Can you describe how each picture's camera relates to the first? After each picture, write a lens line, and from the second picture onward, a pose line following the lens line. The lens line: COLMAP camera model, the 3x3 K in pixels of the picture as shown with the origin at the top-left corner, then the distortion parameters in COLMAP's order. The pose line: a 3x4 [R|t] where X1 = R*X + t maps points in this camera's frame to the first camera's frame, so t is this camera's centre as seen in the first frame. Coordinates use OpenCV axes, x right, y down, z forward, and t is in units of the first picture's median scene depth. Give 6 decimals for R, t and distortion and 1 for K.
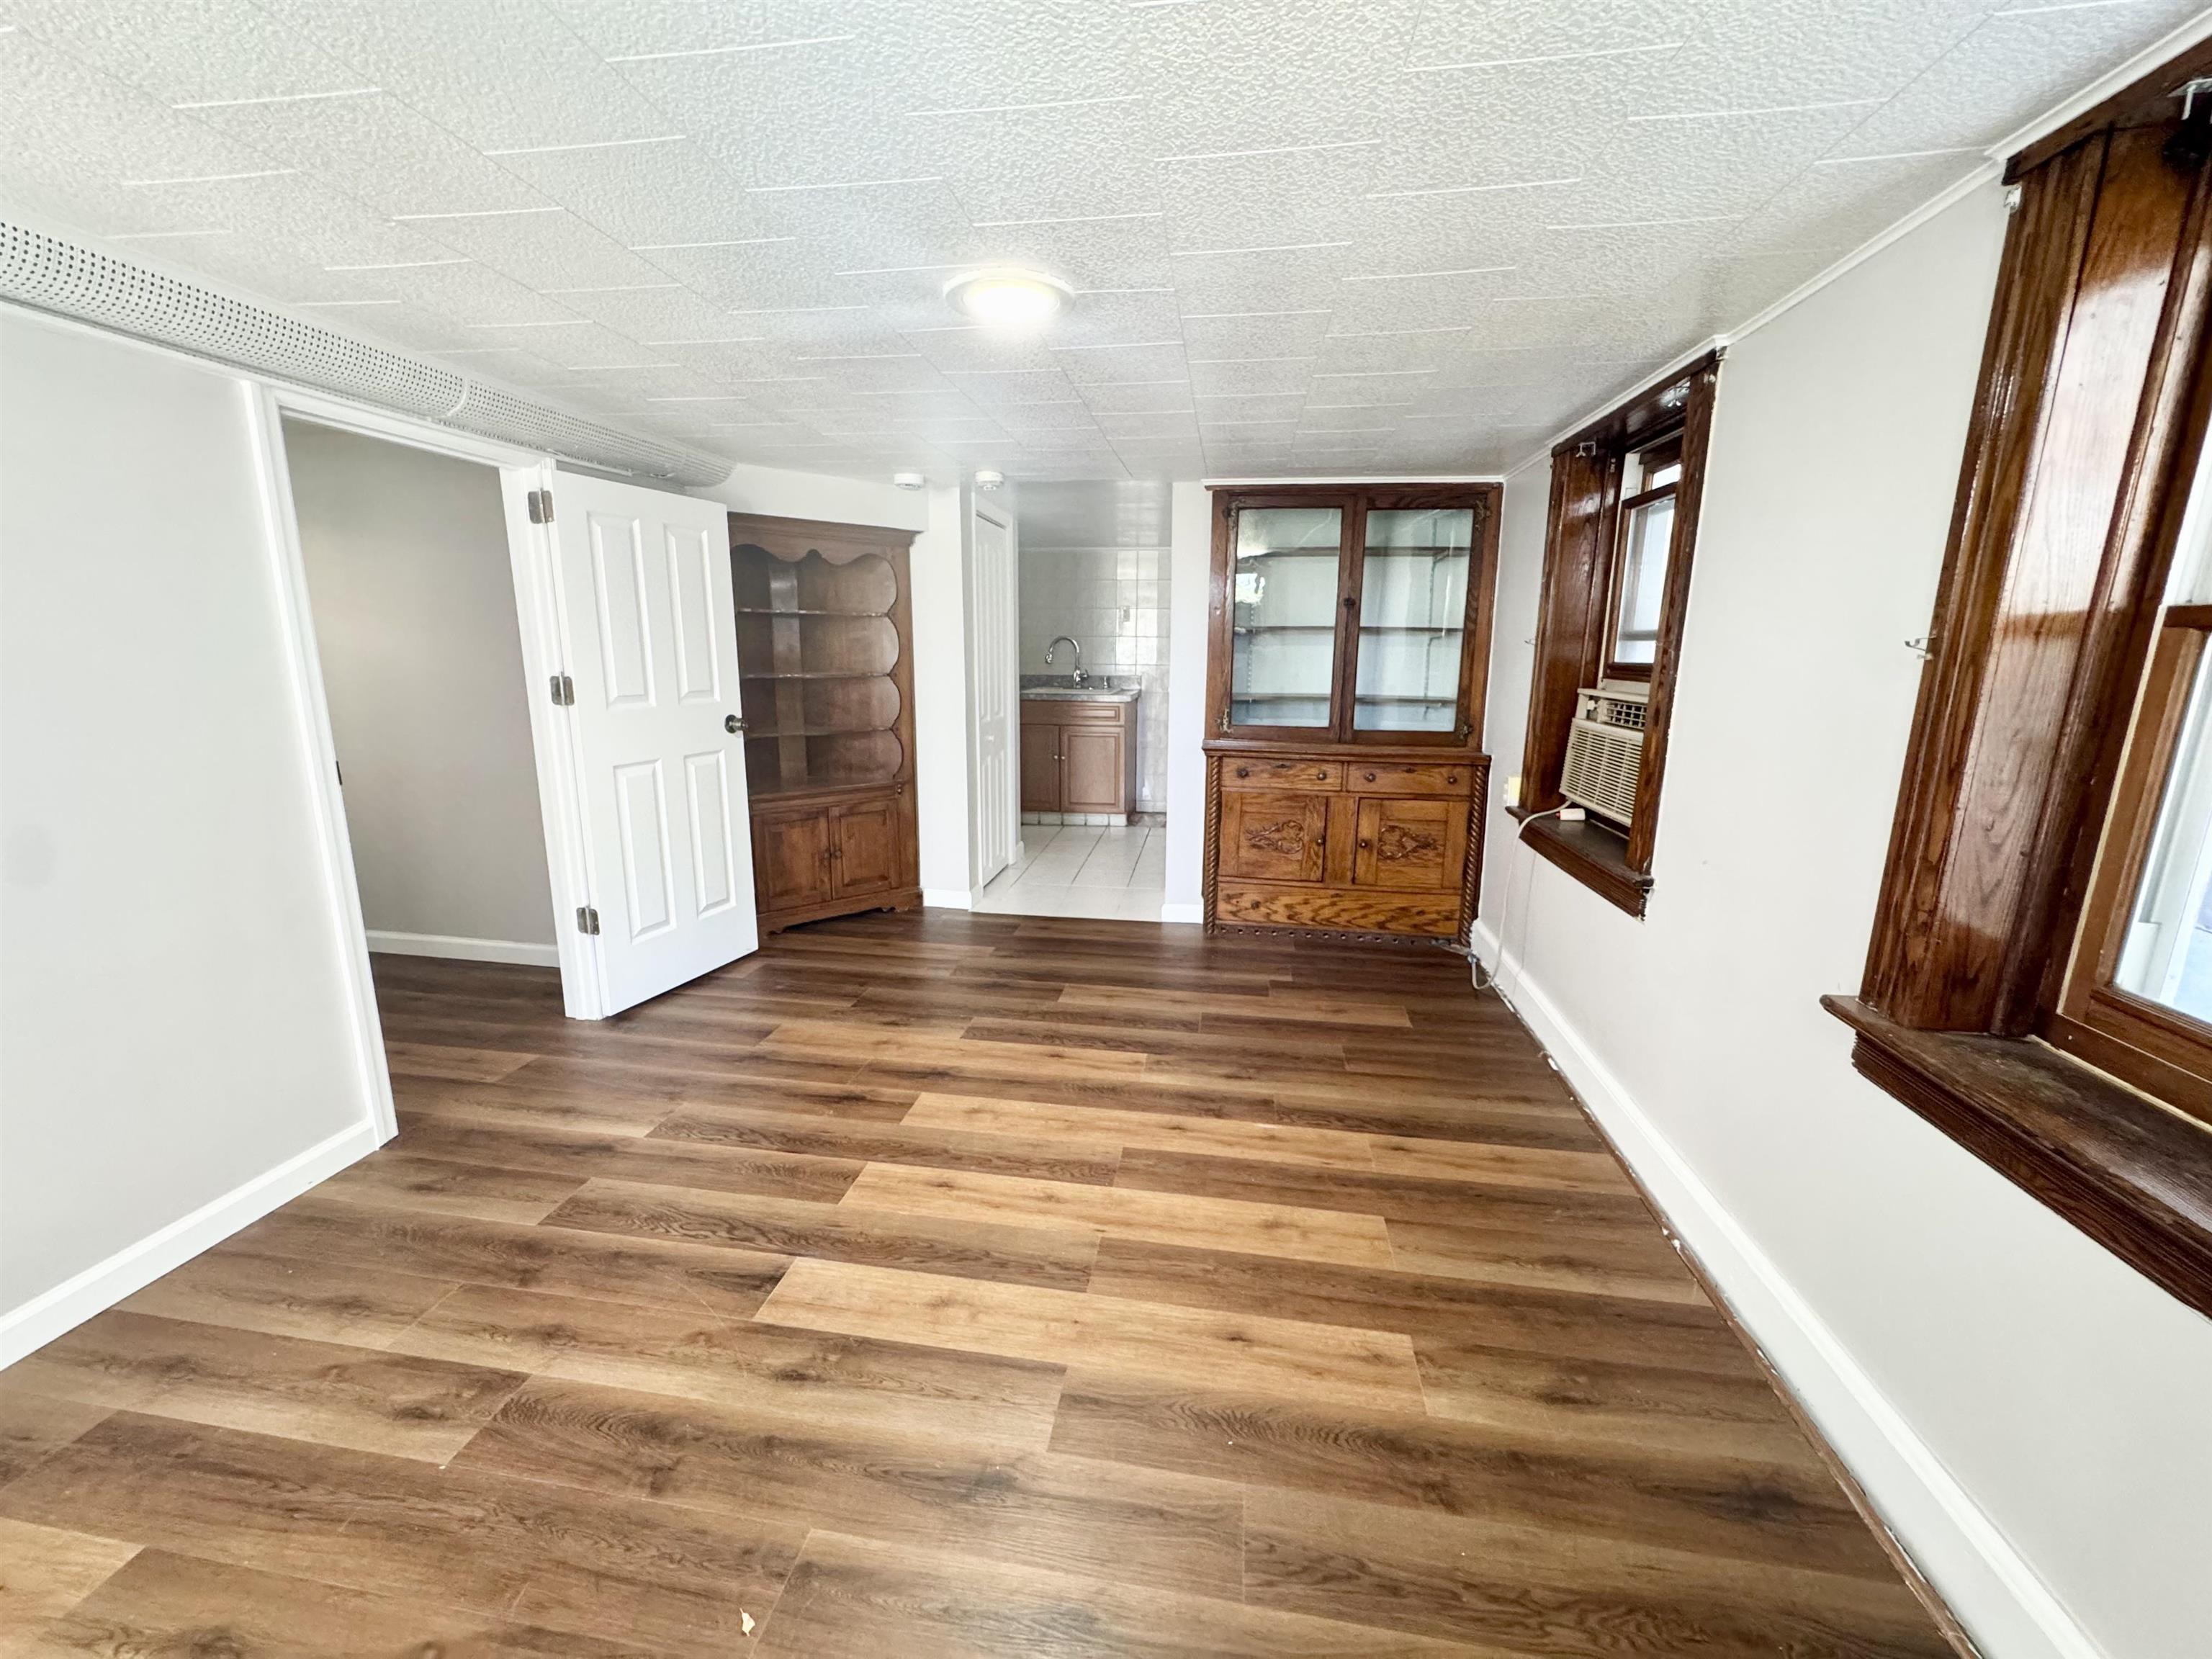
lens RADIAL K [[887.4, 0, 1105.0], [0, 887.4, 830.8], [0, 0, 1]] dist [-0.004279, 0.000743]
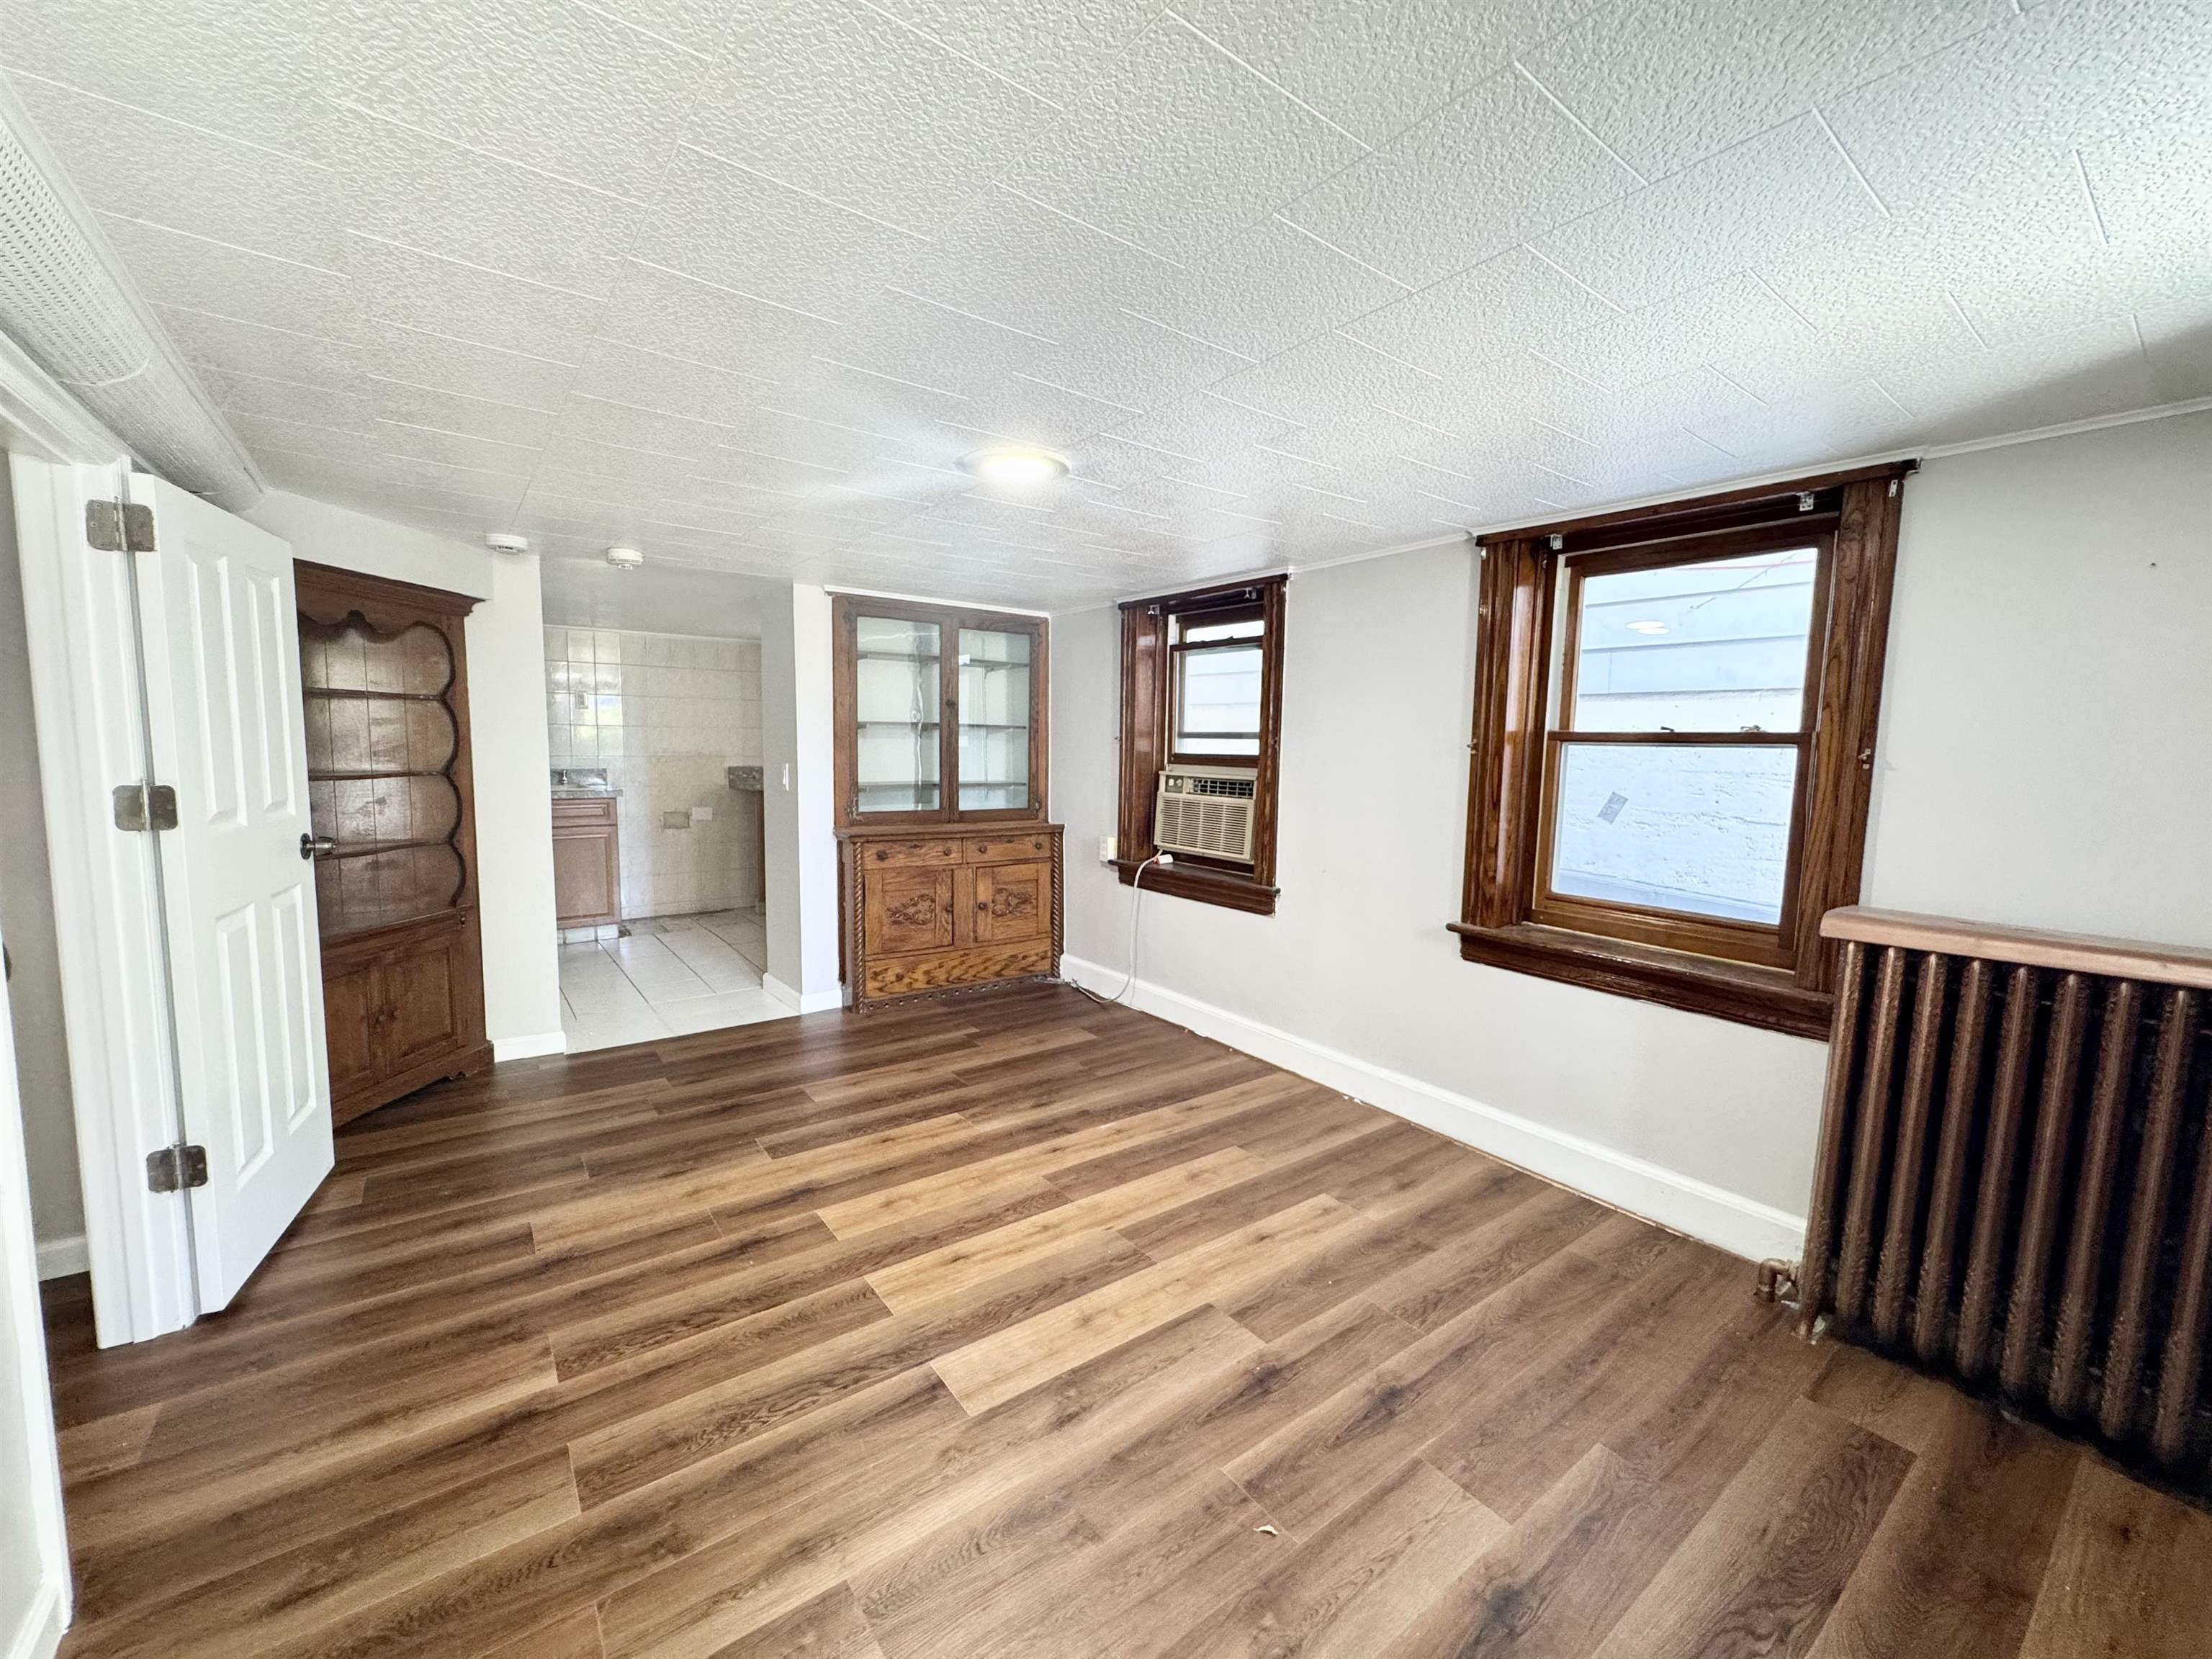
lens RADIAL K [[887.4, 0, 1102.2], [0, 887.4, 832.5], [0, 0, 1]] dist [-0.004279, 0.000743]
pose [[0.702076, -0.070188, 0.708635, -0.593155], [0.136493, 0.989943, -0.037180, -0.023550], [-0.698899, 0.122827, 0.704595, 0.073647]]
